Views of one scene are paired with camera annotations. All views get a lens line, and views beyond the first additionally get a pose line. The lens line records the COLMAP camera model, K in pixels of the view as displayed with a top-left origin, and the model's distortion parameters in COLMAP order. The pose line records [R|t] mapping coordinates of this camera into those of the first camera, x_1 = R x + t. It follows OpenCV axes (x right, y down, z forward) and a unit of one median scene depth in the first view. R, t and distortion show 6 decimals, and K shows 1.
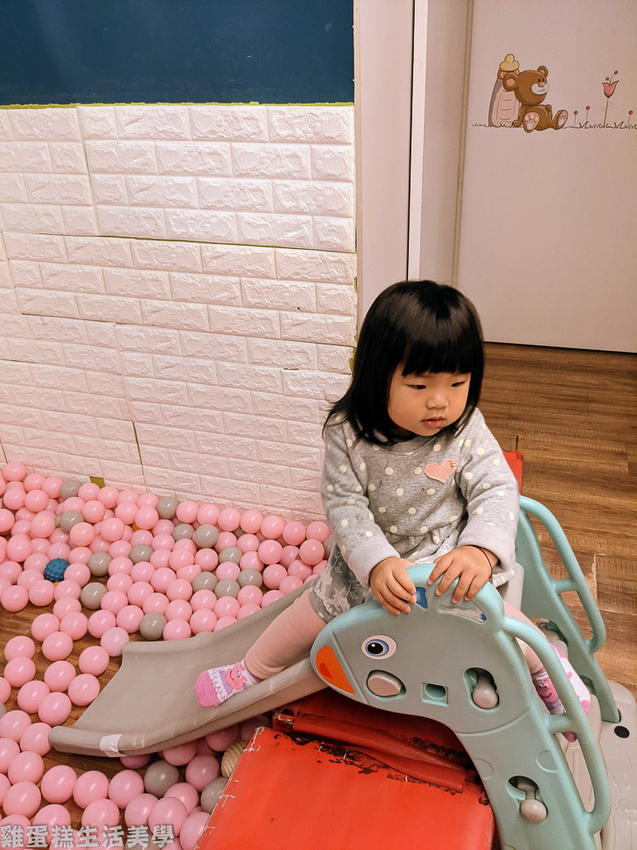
lens RADIAL K [[723.8, 0, 298.9], [0, 723.8, 425.5], [0, 0, 1]] dist [-0.007708, -0.058397]
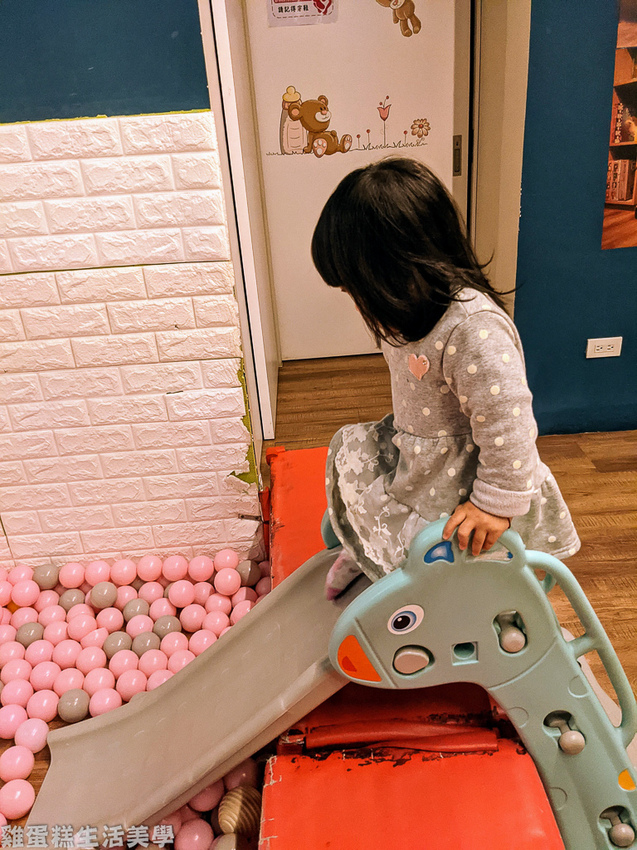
lens RADIAL K [[723.8, 0, 298.9], [0, 723.8, 425.5], [0, 0, 1]] dist [-0.007708, -0.058397]
pose [[0.932562, -0.167579, 0.319760, -0.172906], [0.194131, 0.979553, -0.052812, 0.046703], [-0.304371, 0.111326, 0.946026, 0.063386]]
